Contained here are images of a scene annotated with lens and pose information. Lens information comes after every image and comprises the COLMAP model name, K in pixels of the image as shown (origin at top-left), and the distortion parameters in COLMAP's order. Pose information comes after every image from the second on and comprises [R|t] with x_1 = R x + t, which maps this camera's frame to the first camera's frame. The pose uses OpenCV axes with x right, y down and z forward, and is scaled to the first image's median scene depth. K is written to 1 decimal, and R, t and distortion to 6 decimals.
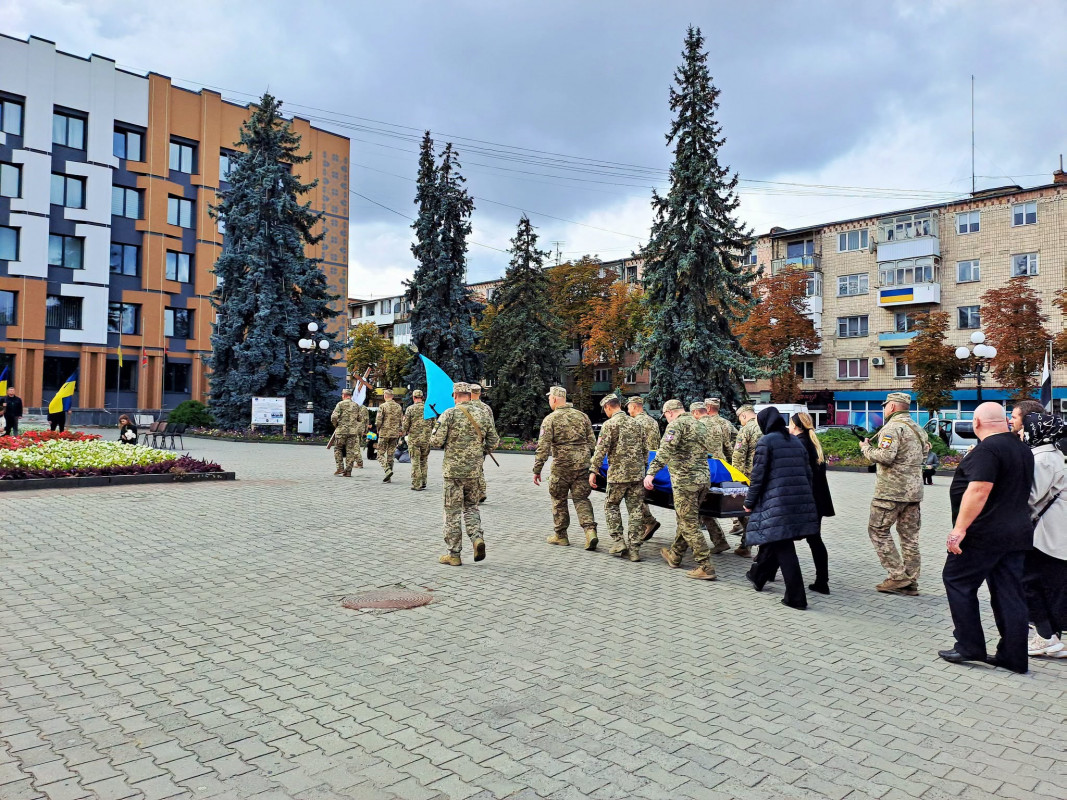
lens RADIAL K [[776.1, 0, 548.4], [0, 776.1, 377.9], [0, 0, 1]] dist [0.111648, -0.113859]
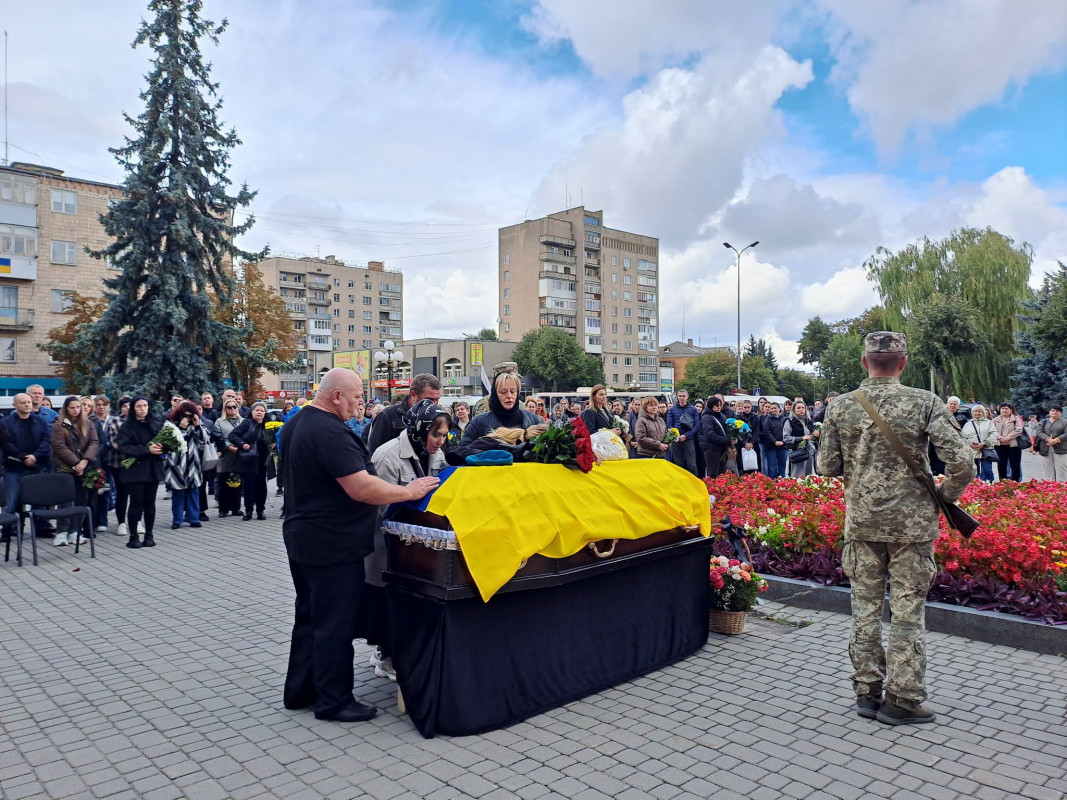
lens RADIAL K [[783.1, 0, 538.1], [0, 783.1, 378.9], [0, 0, 1]] dist [0.079594, -0.082930]
pose [[0.023146, 0.018997, 0.999552, -0.454888], [-0.041481, 0.998977, -0.018025, 0.010371], [-0.998871, -0.041045, 0.023910, 0.456073]]
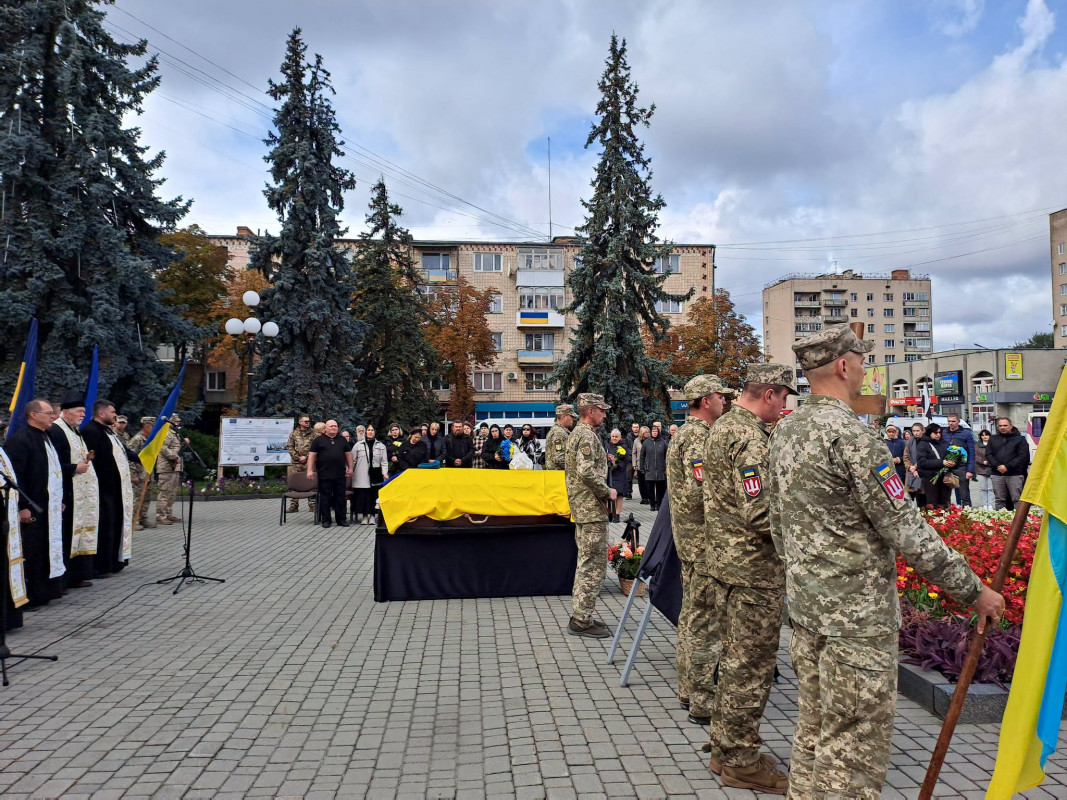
lens RADIAL K [[782.4, 0, 534.9], [0, 782.4, 382.3], [0, 0, 1]] dist [0.076993, -0.065574]
pose [[0.636944, 0.025362, 0.770492, -0.479600], [-0.023454, 0.999634, -0.013515, 0.002205], [-0.770553, -0.009463, 0.637306, 0.338105]]
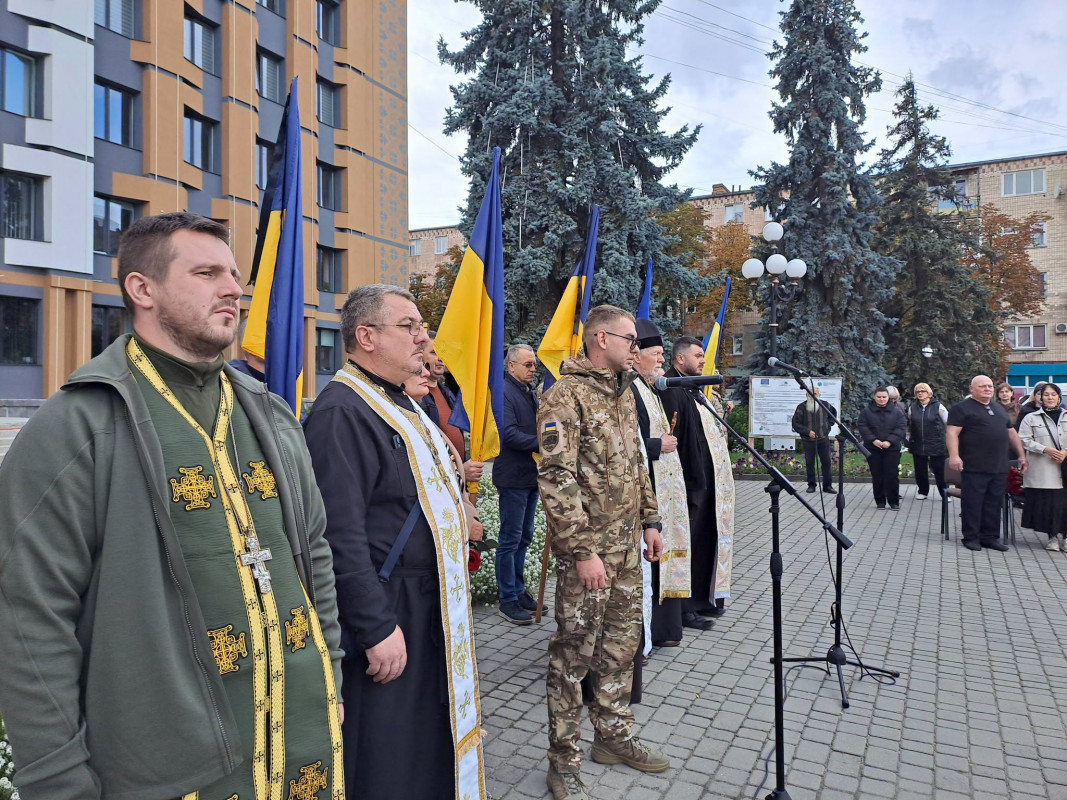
lens RADIAL K [[782.1, 0, 528.5], [0, 782.1, 382.8], [0, 0, 1]] dist [0.066597, -0.074516]
pose [[0.953034, -0.010317, 0.302687, -0.454244], [-0.000560, 0.999358, 0.035828, 0.008955], [-0.302862, -0.034315, 0.952416, 0.438204]]
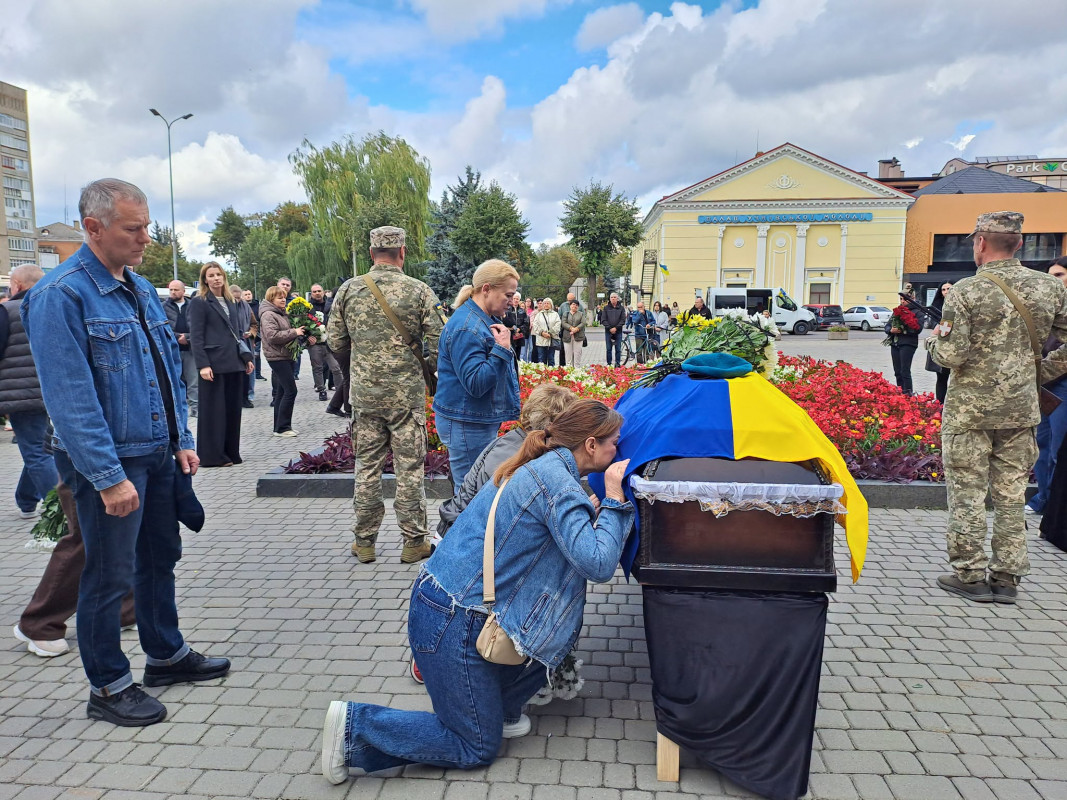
lens RADIAL K [[782.4, 0, 534.9], [0, 782.4, 382.3], [0, 0, 1]] dist [0.076993, -0.065574]
pose [[-0.649755, -0.093521, 0.754369, -0.386162], [-0.045588, 0.995411, 0.084137, 0.016251], [-0.758775, 0.020278, -0.651037, 0.526295]]
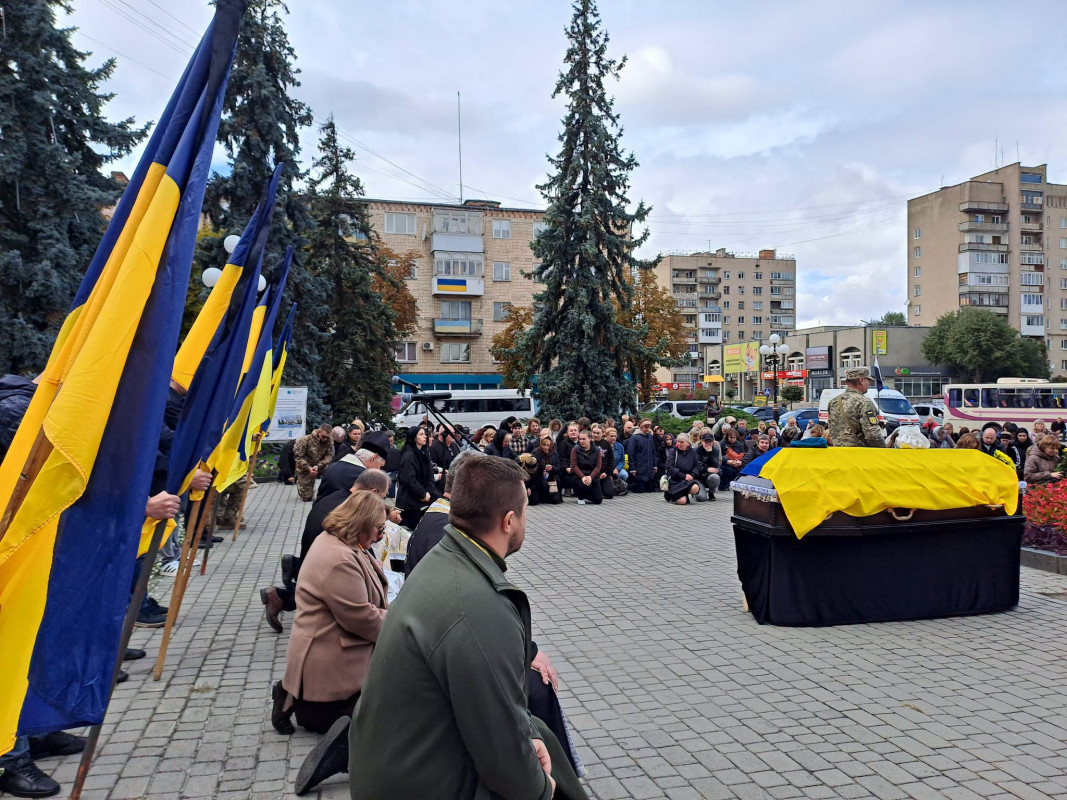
lens RADIAL K [[785.5, 0, 528.5], [0, 785.5, 394.7], [0, 0, 1]] dist [0.072830, -0.069756]
pose [[0.498321, -0.012164, 0.866907, -0.496894], [-0.030217, 0.999050, 0.031388, 0.007838], [-0.866466, -0.041837, 0.497481, 0.439405]]
